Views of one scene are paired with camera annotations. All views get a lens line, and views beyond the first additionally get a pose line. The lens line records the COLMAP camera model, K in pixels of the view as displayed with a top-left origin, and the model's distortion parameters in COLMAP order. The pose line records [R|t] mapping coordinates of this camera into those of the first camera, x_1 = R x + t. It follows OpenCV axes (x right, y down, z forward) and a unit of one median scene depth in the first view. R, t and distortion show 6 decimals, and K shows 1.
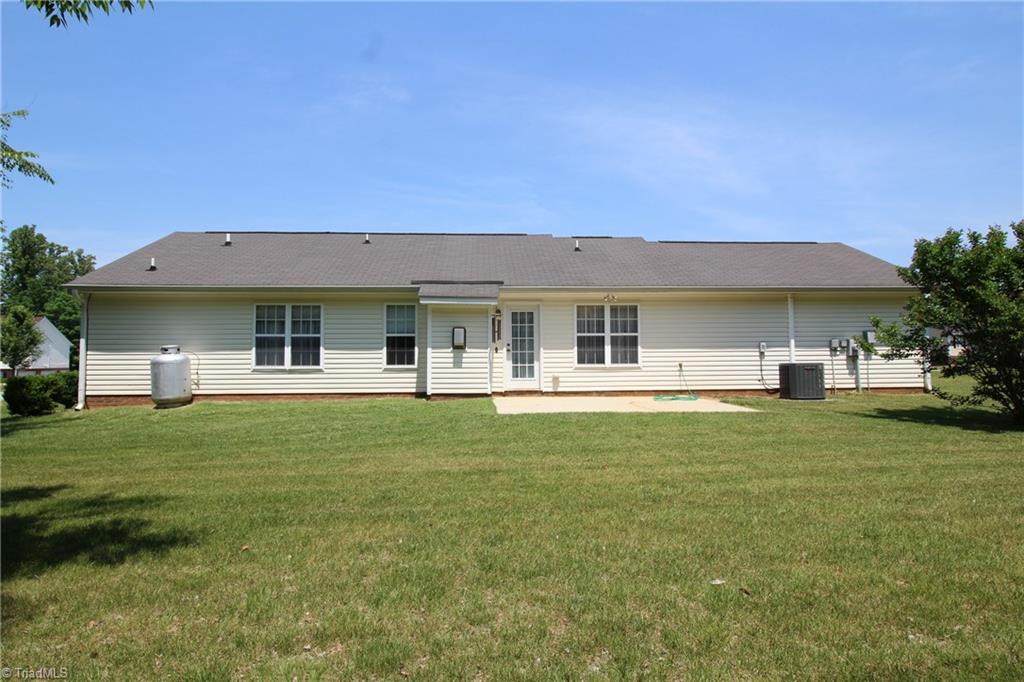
lens RADIAL K [[569.3, 0, 512.0], [0, 569.3, 341.9], [0, 0, 1]] dist [0.004170, 0.000335]
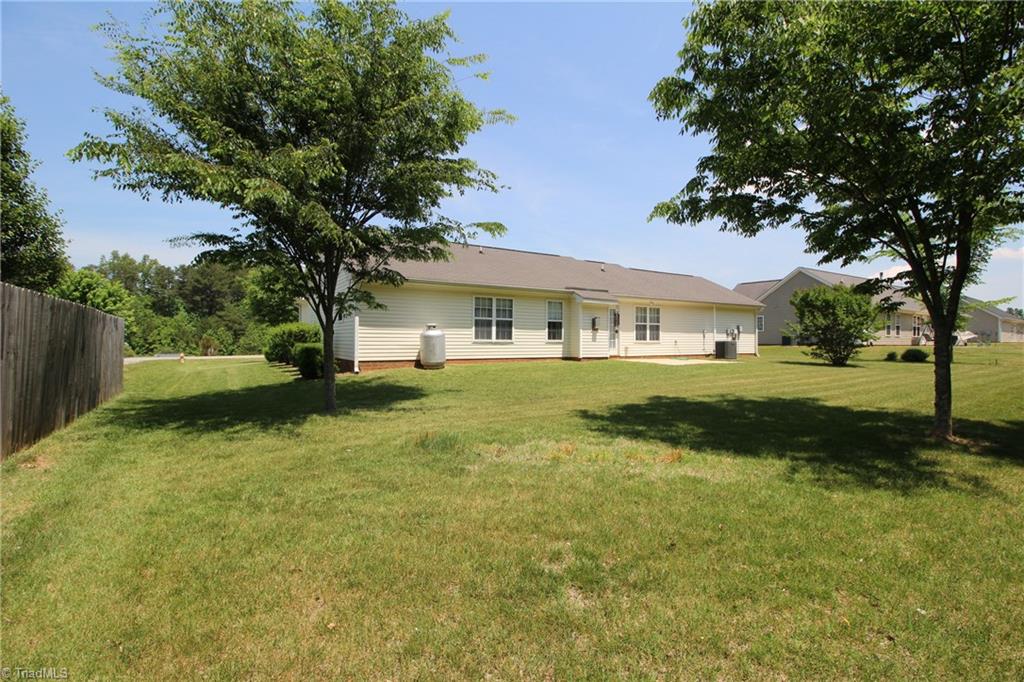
lens RADIAL K [[469.8, 0, 511.9], [0, 469.8, 340.9], [0, 0, 1]] dist [-0.014734, 0.000044]
pose [[0.875495, 0.009747, 0.483129, -0.926533], [-0.029799, 0.998983, 0.033844, 0.003222], [-0.482308, -0.044027, 0.874895, -0.077541]]
